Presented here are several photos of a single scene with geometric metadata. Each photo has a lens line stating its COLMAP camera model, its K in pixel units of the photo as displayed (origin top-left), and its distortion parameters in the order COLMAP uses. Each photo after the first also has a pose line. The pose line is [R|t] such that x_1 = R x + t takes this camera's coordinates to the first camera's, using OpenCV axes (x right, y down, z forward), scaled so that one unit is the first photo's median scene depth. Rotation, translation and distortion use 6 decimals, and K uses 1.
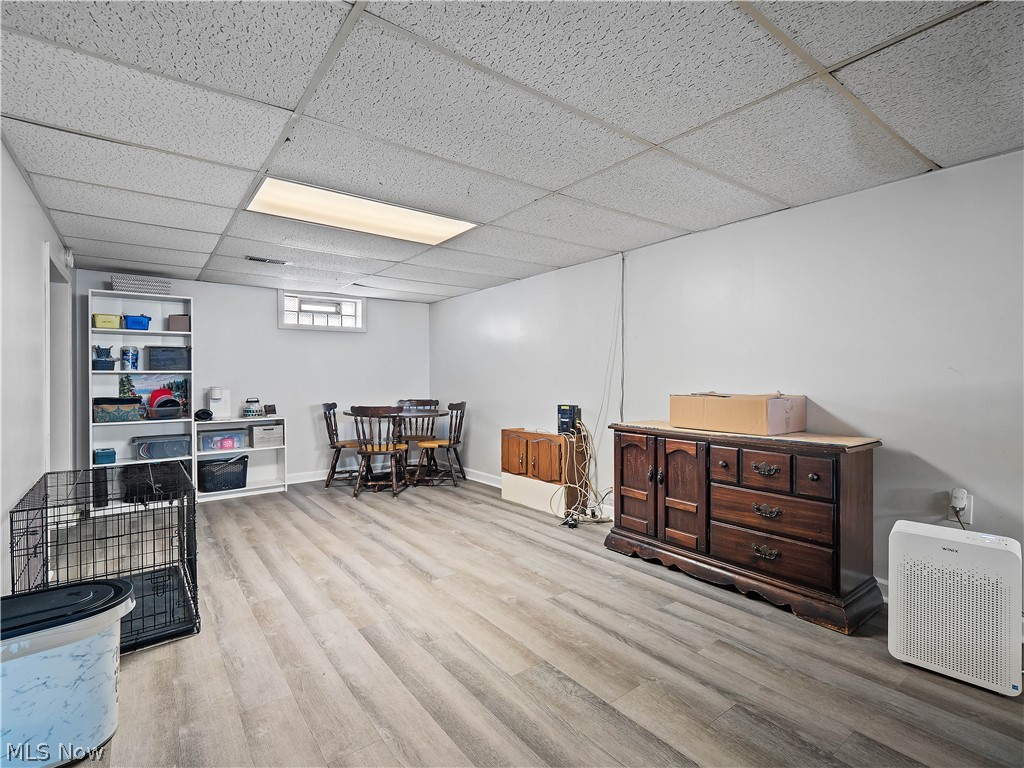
lens RADIAL K [[494.7, 0, 510.9], [0, 494.7, 379.2], [0, 0, 1]] dist [0.000058, -0.002269]
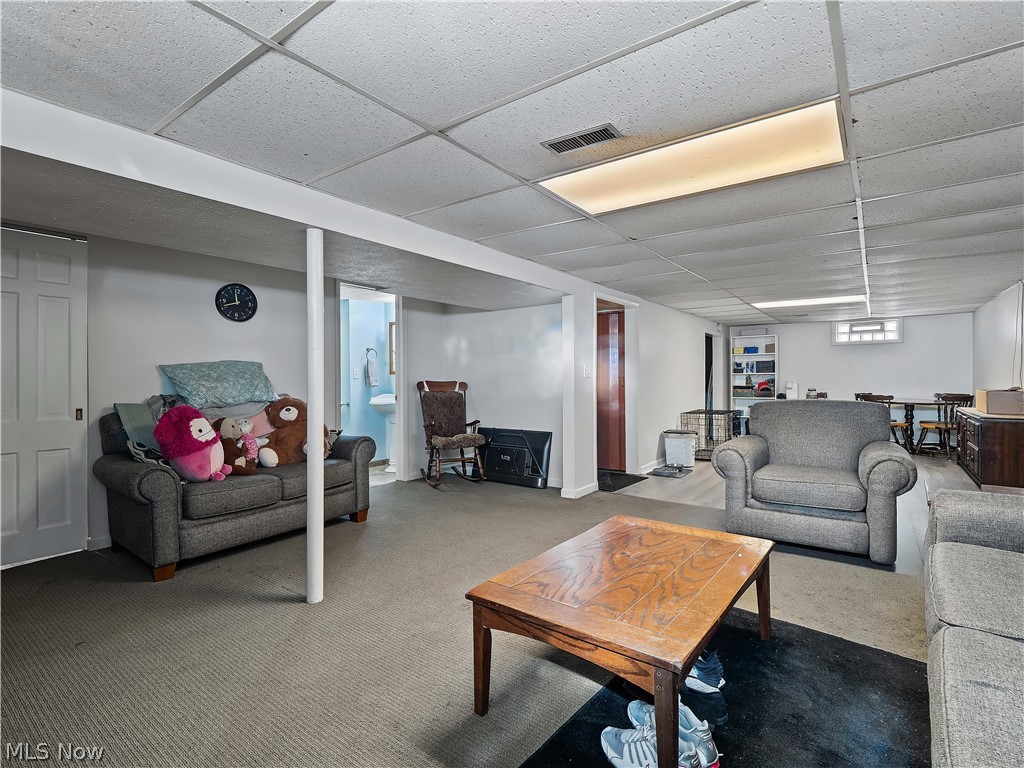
lens RADIAL K [[494.7, 0, 510.4], [0, 494.7, 378.2], [0, 0, 1]] dist [0.000058, -0.002269]
pose [[0.287474, 0.003978, -0.957780, 0.907555], [0.002250, 0.999986, 0.004829, -0.008371], [0.957786, -0.003543, 0.287461, -0.544465]]
